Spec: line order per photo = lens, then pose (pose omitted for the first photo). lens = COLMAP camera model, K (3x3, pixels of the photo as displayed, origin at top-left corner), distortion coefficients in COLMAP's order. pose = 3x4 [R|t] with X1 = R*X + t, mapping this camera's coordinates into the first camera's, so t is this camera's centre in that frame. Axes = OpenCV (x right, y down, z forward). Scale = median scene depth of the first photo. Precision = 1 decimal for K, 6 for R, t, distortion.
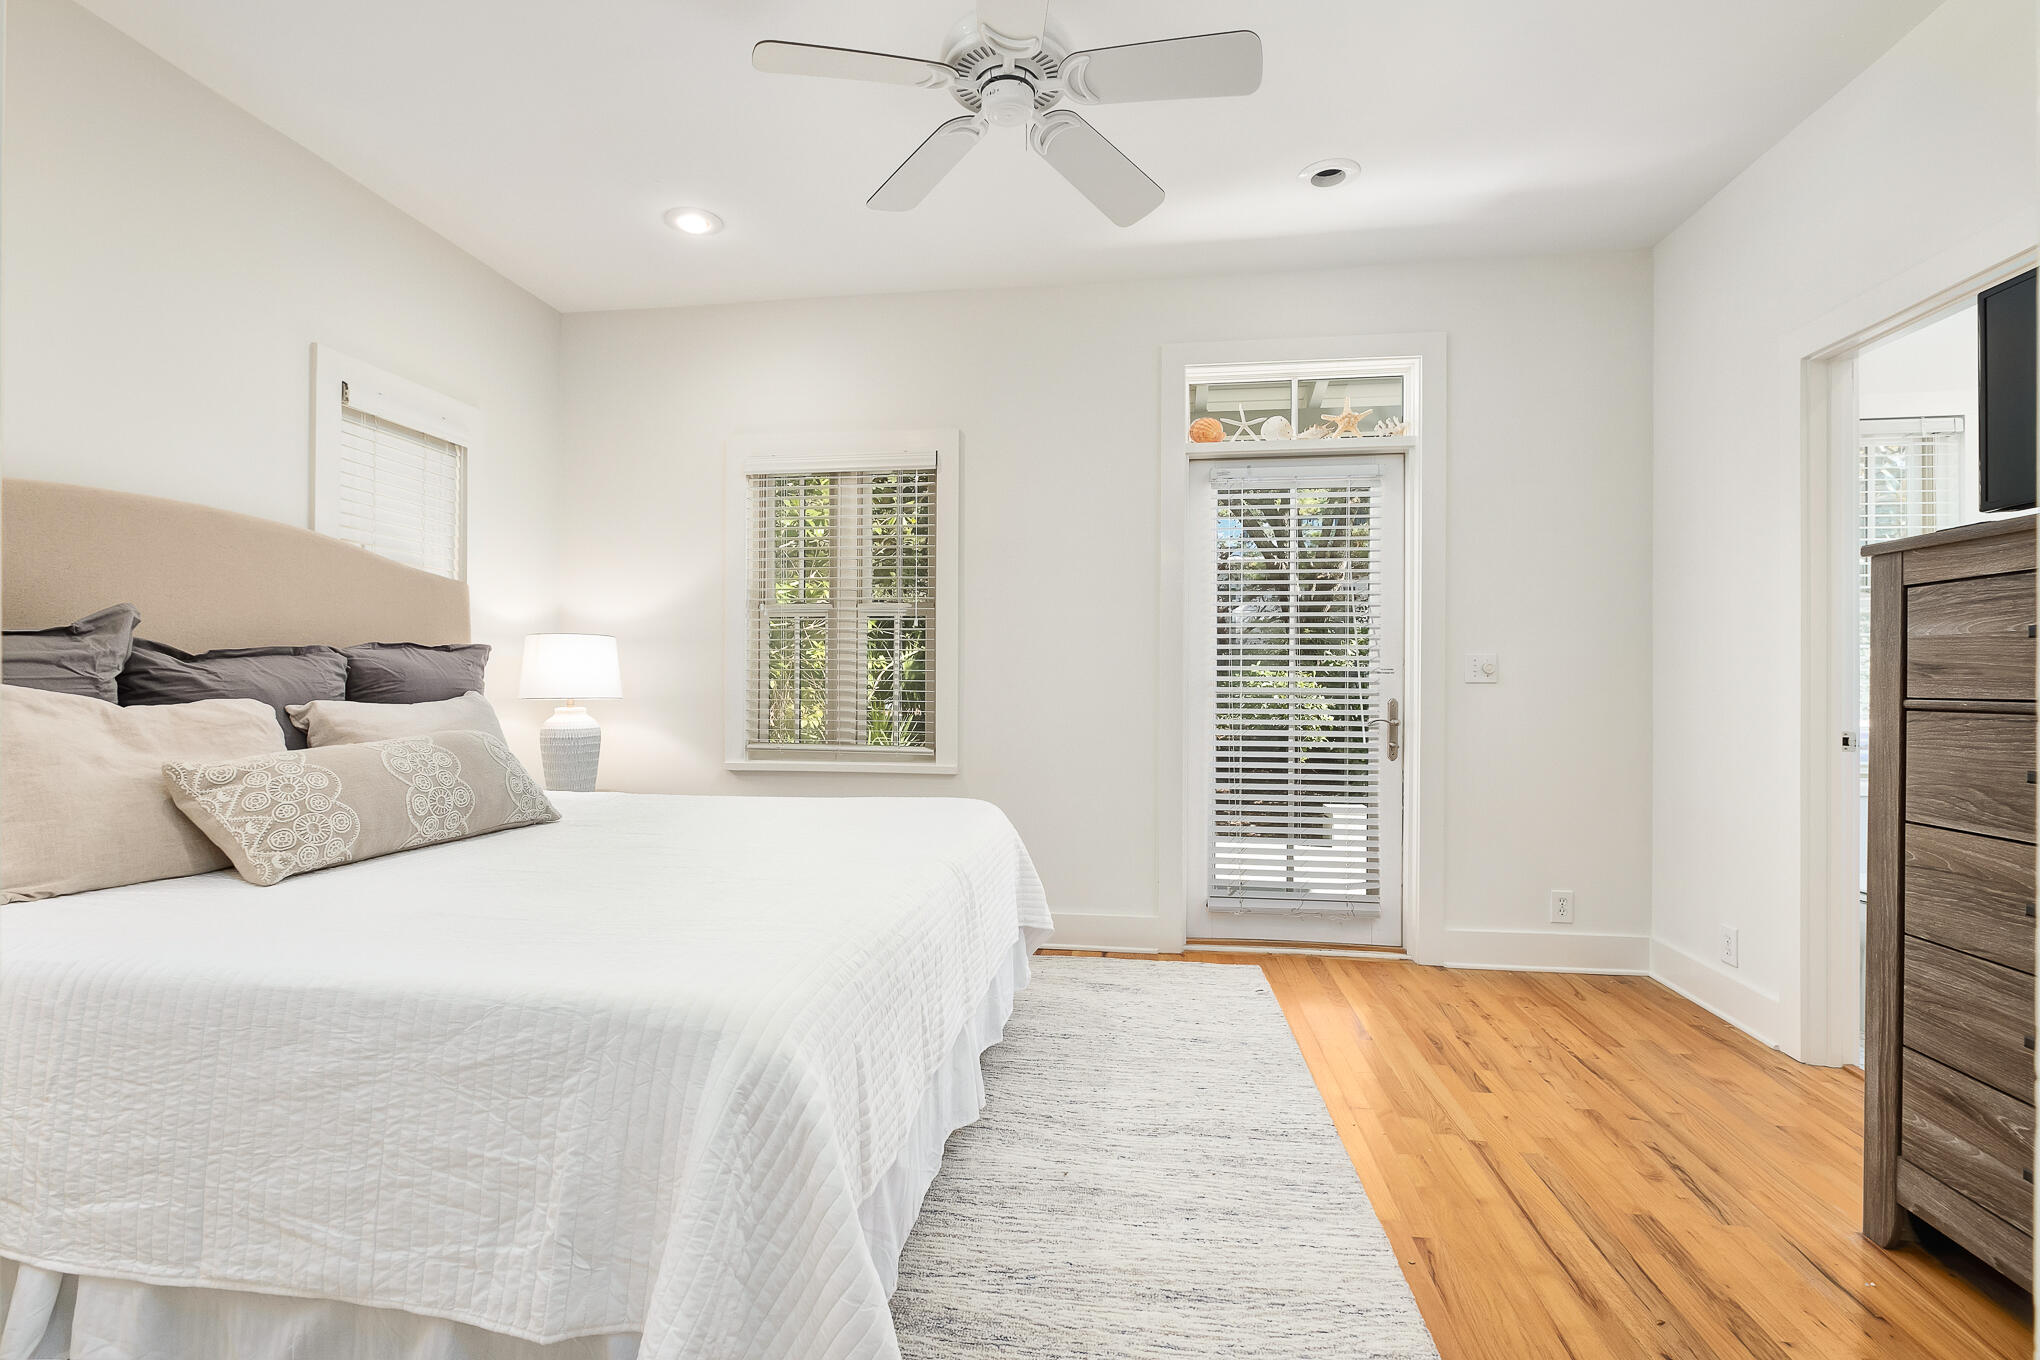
lens RADIAL K [[901.2, 0, 1021.9], [0, 901.2, 674.3], [0, 0, 1]] dist [-0.002170, -0.000960]
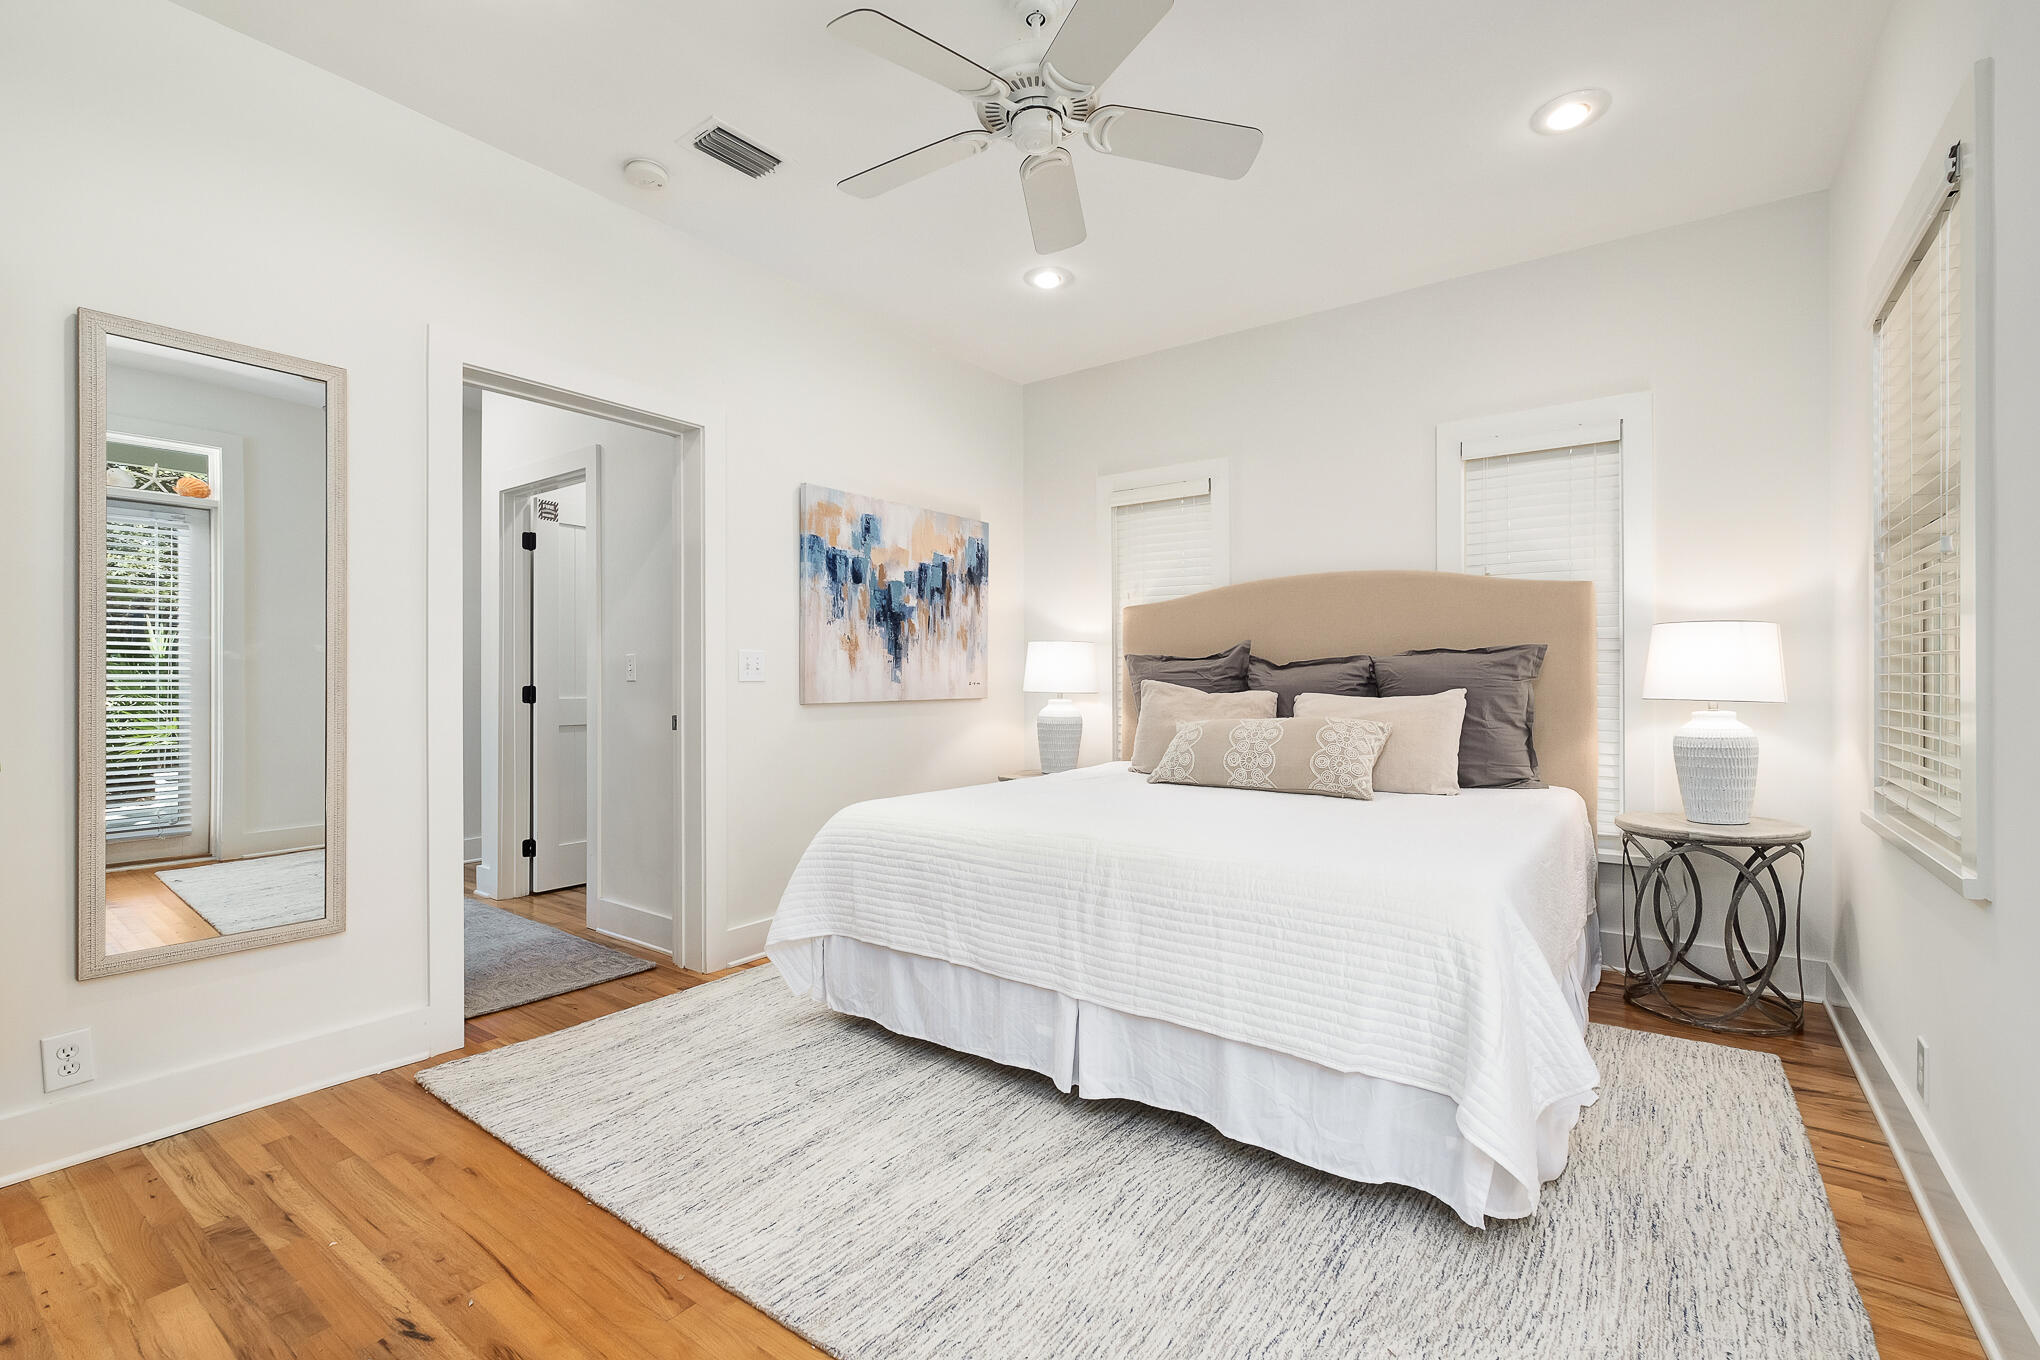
lens RADIAL K [[901.2, 0, 1022.3], [0, 901.2, 685.5], [0, 0, 1]] dist [-0.002170, -0.000960]
pose [[-0.481635, 0.007758, -0.876338, 0.842776], [0.011768, 0.999928, 0.002384, 0.007553], [0.876293, -0.009164, -0.481691, 1.371650]]
